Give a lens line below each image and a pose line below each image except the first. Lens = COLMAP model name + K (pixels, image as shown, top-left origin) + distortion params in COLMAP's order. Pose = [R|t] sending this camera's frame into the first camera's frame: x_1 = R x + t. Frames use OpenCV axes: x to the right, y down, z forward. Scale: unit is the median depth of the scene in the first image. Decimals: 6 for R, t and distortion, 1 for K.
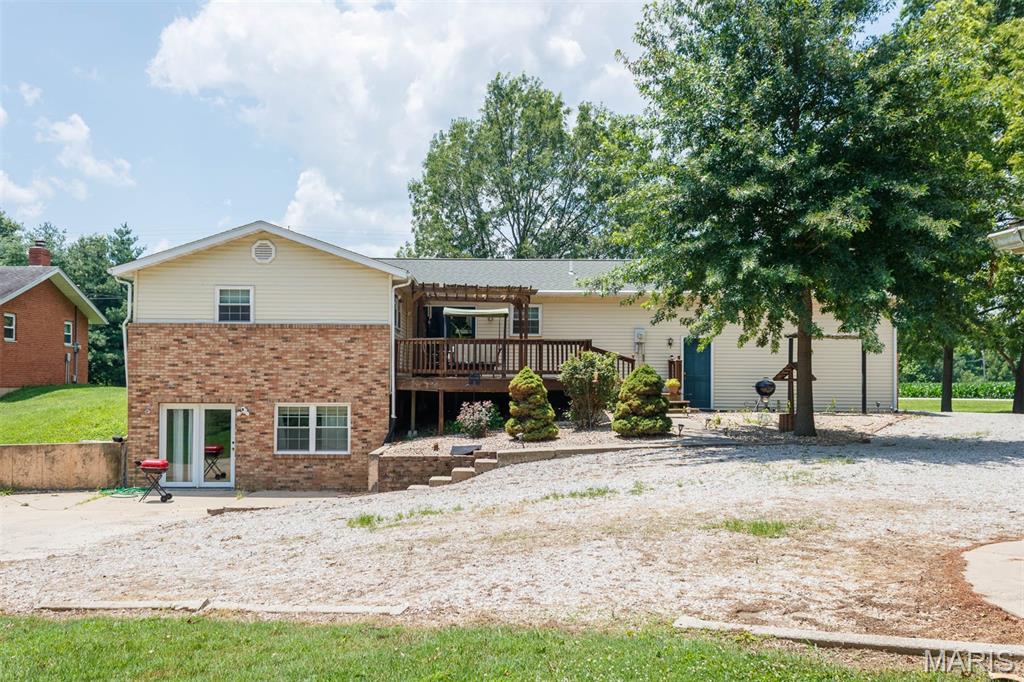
lens RADIAL K [[716.8, 0, 512.4], [0, 716.8, 343.2], [0, 0, 1]] dist [-0.022240, -0.000348]
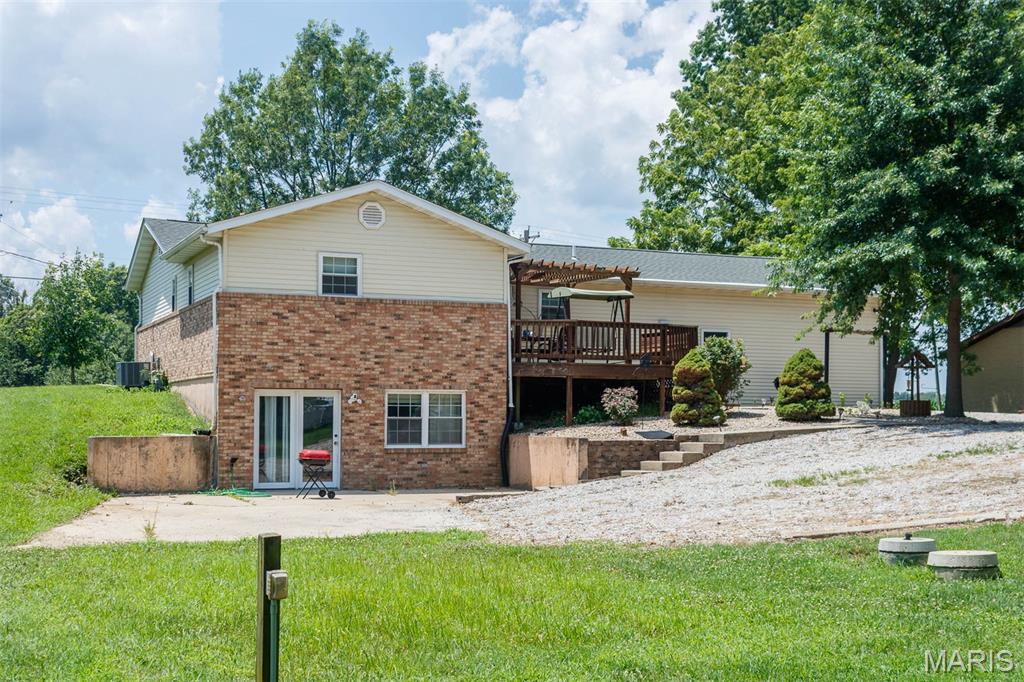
lens RADIAL K [[846.6, 0, 511.9], [0, 846.6, 342.1], [0, 0, 1]] dist [-0.034735, -0.008272]
pose [[0.970154, 0.017674, 0.241843, -0.434856], [-0.016388, 0.999839, -0.007330, 0.030954], [-0.241933, 0.003148, 0.970288, -0.036542]]
